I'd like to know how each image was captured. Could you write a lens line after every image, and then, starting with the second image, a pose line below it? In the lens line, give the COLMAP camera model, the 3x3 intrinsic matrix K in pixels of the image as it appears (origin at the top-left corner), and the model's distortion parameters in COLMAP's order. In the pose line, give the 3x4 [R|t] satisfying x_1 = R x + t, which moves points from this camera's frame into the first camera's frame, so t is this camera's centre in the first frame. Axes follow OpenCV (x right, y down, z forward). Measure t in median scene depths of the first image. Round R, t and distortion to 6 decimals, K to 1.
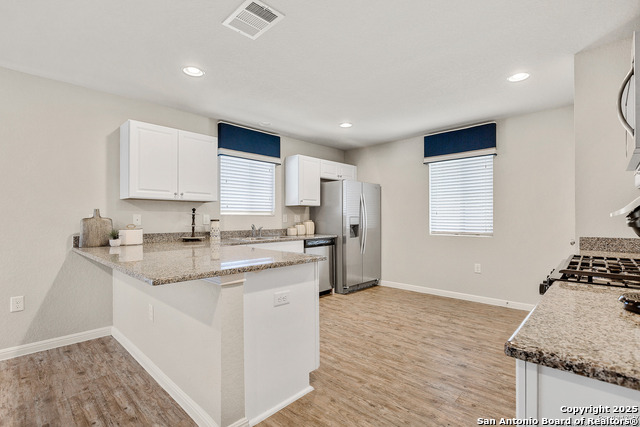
lens RADIAL K [[305.1, 0, 322.1], [0, 305.1, 216.1], [0, 0, 1]] dist [-0.000573, -0.000210]
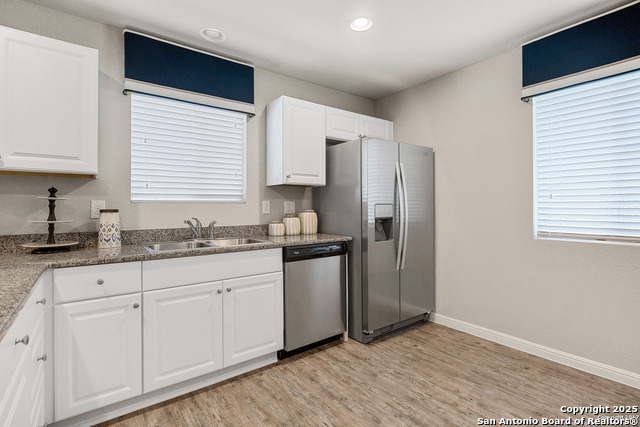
lens RADIAL K [[312.9, 0, 319.8], [0, 312.9, 205.4], [0, 0, 1]] dist [0.001395, 0.000030]
pose [[0.986280, -0.002963, -0.165054, 0.087441], [0.003391, 0.999992, 0.002313, 0.003550], [0.165045, -0.002841, 0.986282, 0.432162]]
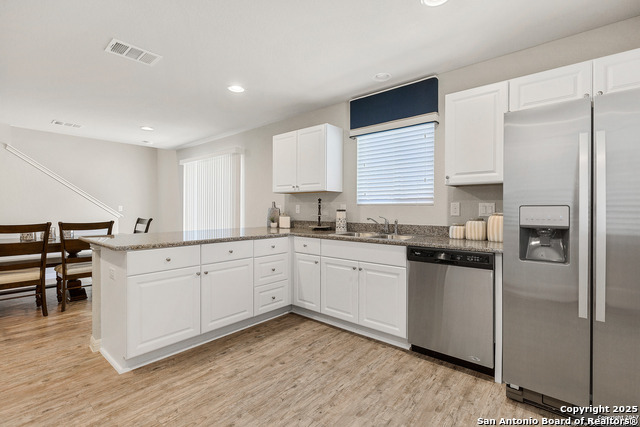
lens RADIAL K [[291.9, 0, 318.7], [0, 291.9, 209.4], [0, 0, 1]] dist [-0.002008, -0.000466]
pose [[0.046432, 0.005036, -0.998909, 0.449343], [0.005178, 0.999973, 0.005283, 0.004641], [0.998908, -0.005418, 0.046404, 0.743014]]
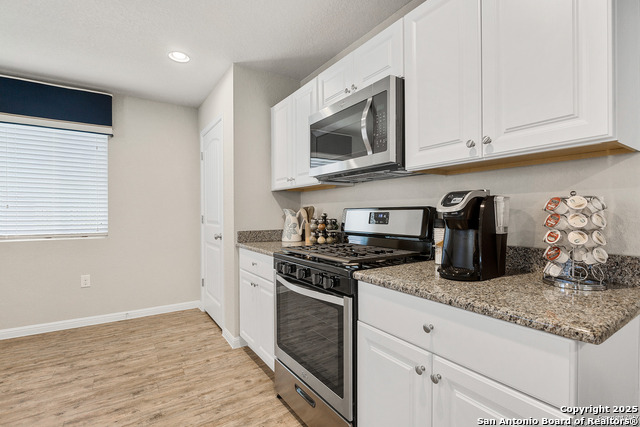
lens RADIAL K [[305.1, 0, 322.1], [0, 305.1, 216.1], [0, 0, 1]] dist [-0.000573, -0.000210]
pose [[0.220367, -0.001918, 0.975415, -0.085566], [-0.006986, 0.999969, 0.003544, 0.004043], [-0.975392, -0.007595, 0.220347, 0.243755]]
